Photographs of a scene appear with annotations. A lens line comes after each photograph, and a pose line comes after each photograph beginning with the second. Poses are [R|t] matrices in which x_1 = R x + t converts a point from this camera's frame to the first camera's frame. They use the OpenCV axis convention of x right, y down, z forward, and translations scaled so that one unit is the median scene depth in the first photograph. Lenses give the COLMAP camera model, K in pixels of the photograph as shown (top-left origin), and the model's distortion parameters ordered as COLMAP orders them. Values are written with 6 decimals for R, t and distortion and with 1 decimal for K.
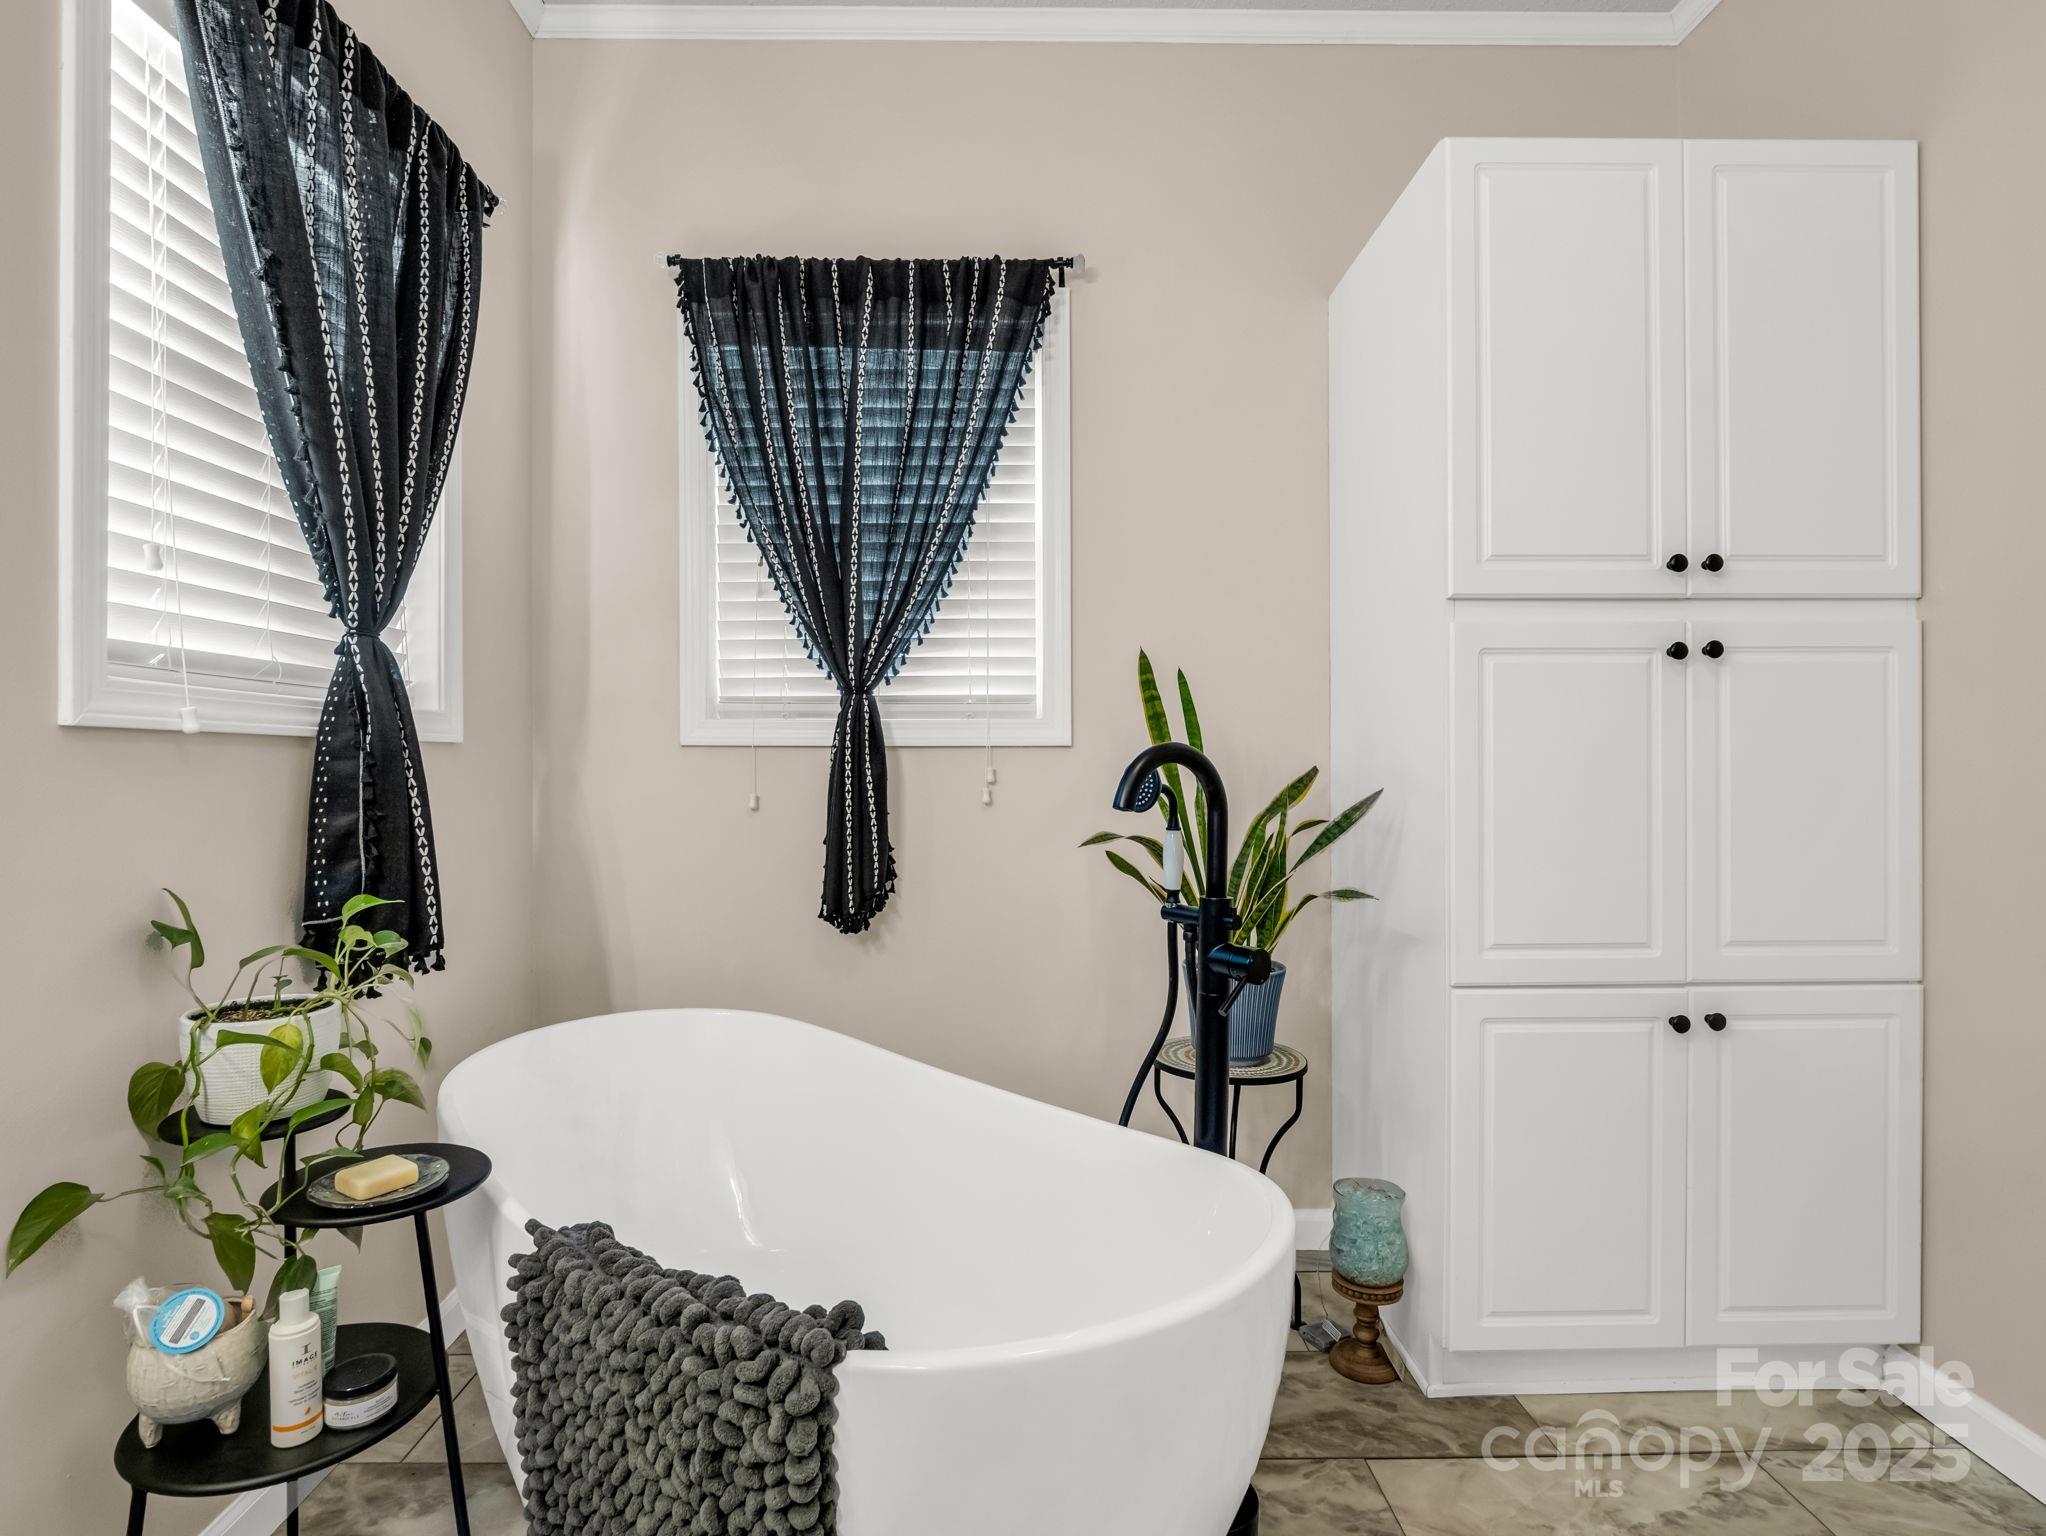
lens RADIAL K [[1107.0, 0, 1022.9], [0, 1107.0, 769.3], [0, 0, 1]] dist [-0.001567, -0.006075]
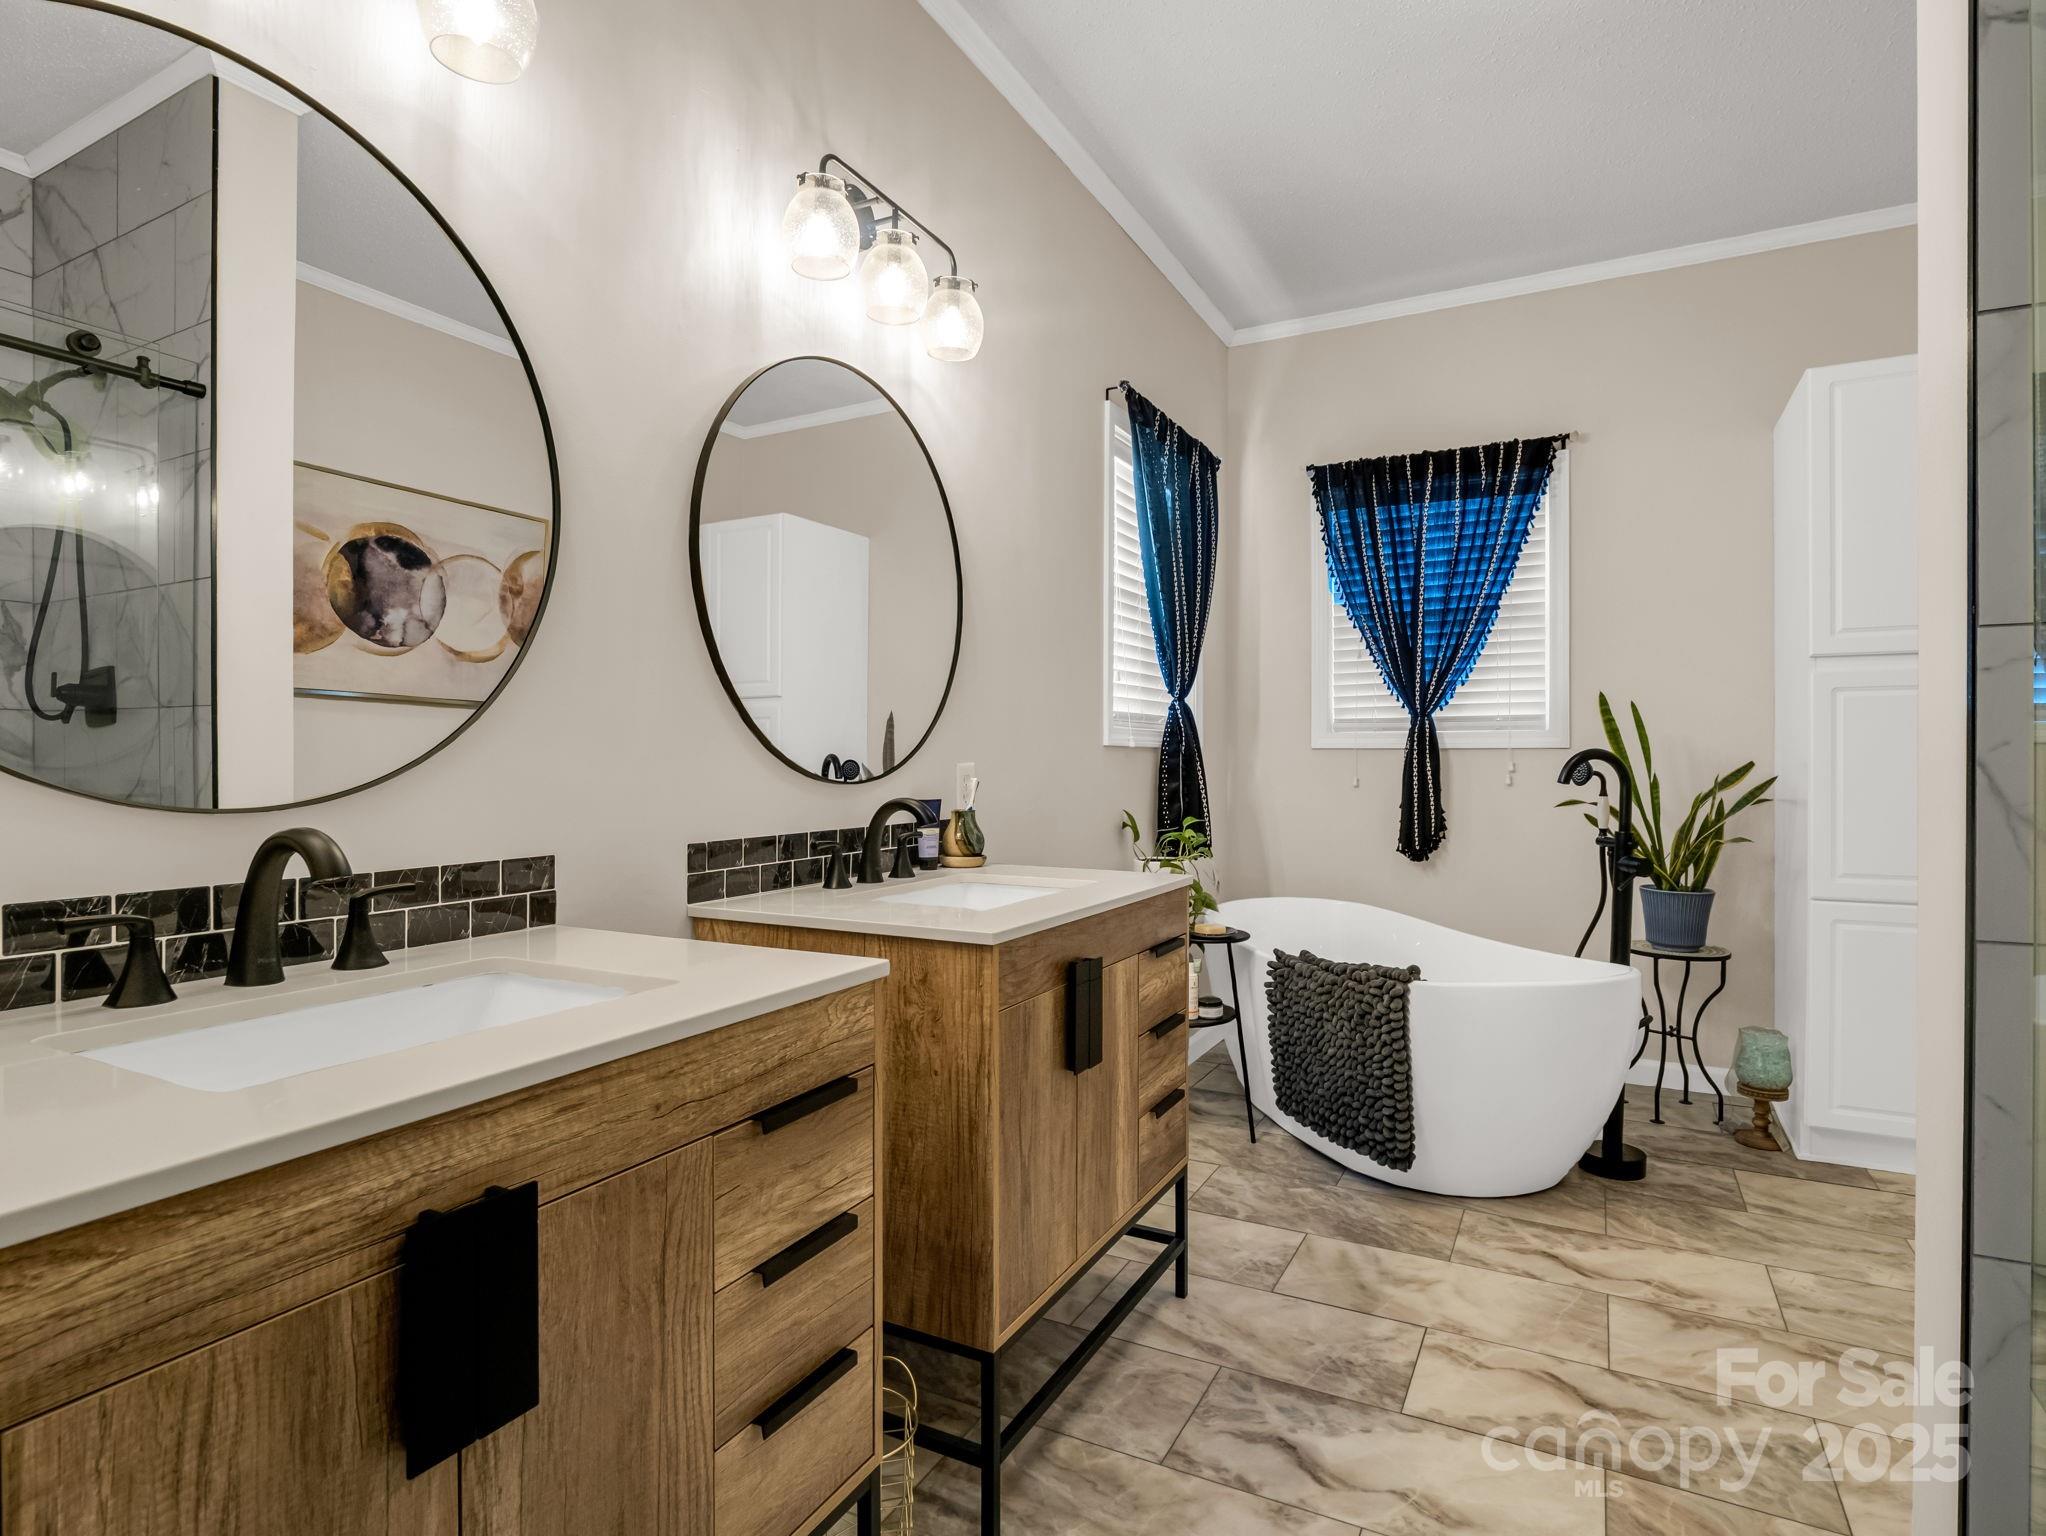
lens RADIAL K [[1107.0, 0, 992.8], [0, 1107.0, 770.4], [0, 0, 1]] dist [-0.001567, -0.006075]
pose [[0.867032, 0.005585, -0.498222, 0.118890], [-0.002083, 0.999969, 0.007586, 0.000637], [0.498249, -0.005540, 0.867016, -0.751278]]
